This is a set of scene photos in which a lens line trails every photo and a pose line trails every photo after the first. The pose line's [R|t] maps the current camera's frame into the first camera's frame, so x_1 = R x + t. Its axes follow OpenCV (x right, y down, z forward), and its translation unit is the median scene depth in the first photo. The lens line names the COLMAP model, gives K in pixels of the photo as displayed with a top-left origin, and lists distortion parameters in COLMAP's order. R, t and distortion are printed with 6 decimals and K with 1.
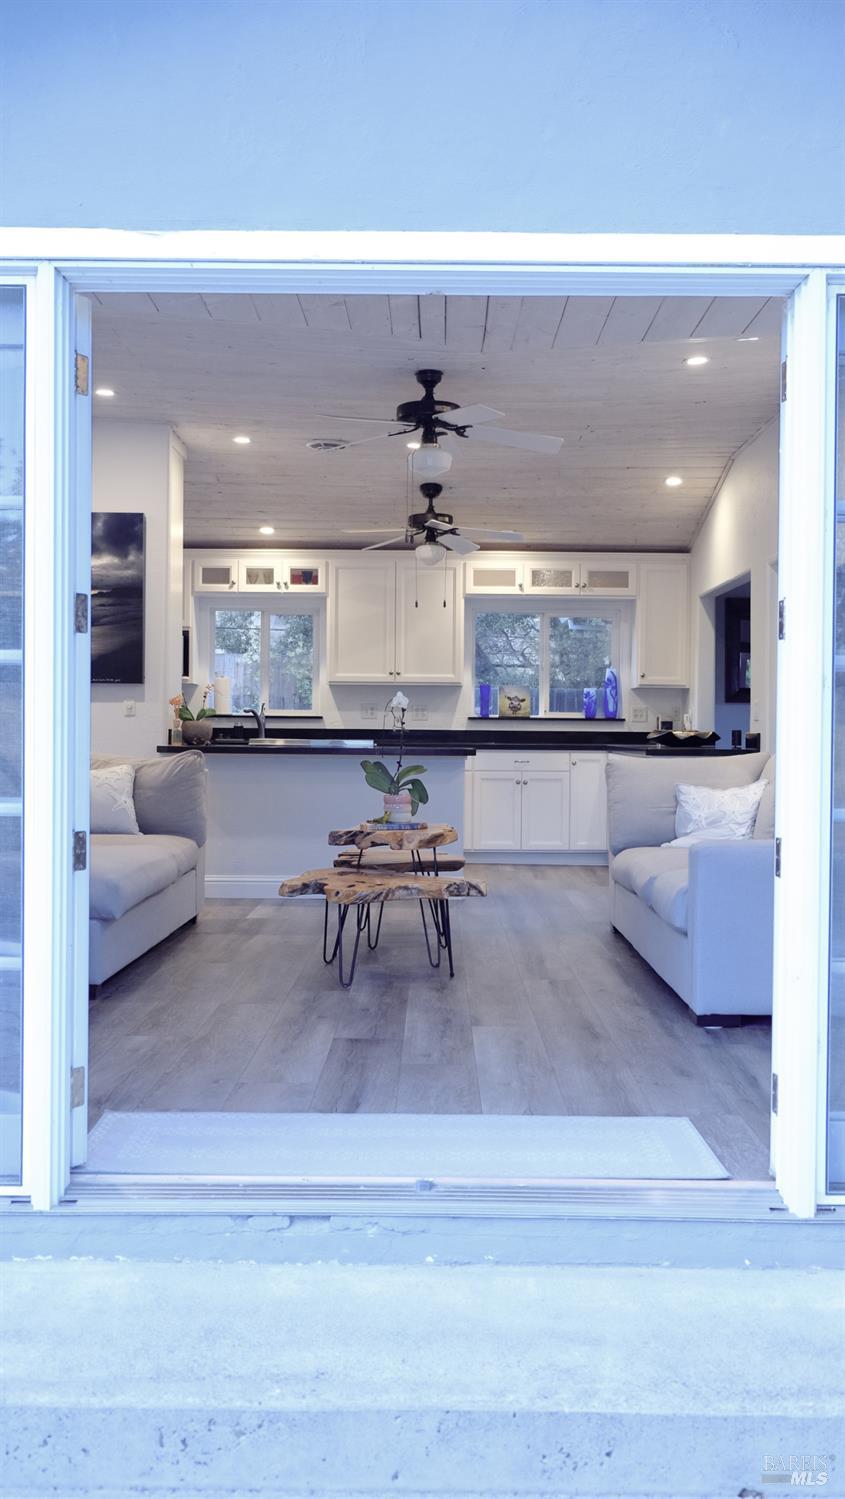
lens RADIAL K [[1422.1, 0, 422.5], [0, 1422.1, 749.5], [0, 0, 1]] dist [-0.013469, -0.000075]
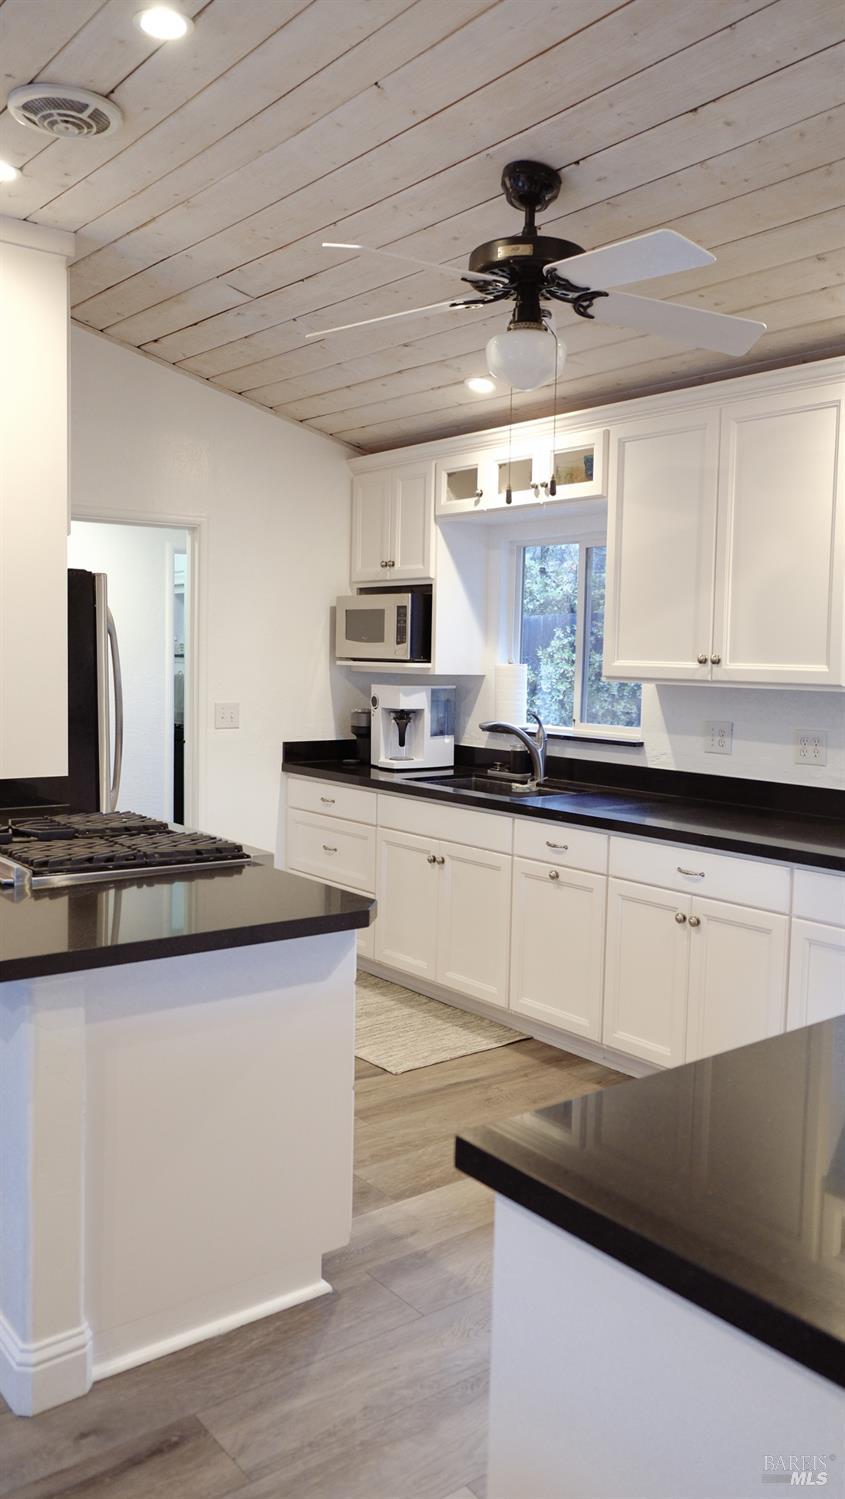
lens RADIAL K [[1162.2, 0, 422.5], [0, 1162.2, 749.5], [0, 0, 1]] dist [-0.053735, 0.084265]
pose [[0.624138, 0.068098, -0.778341, 0.209819], [-0.026786, 0.997474, 0.065791, -0.047302], [0.780855, -0.020214, 0.624385, 0.700135]]
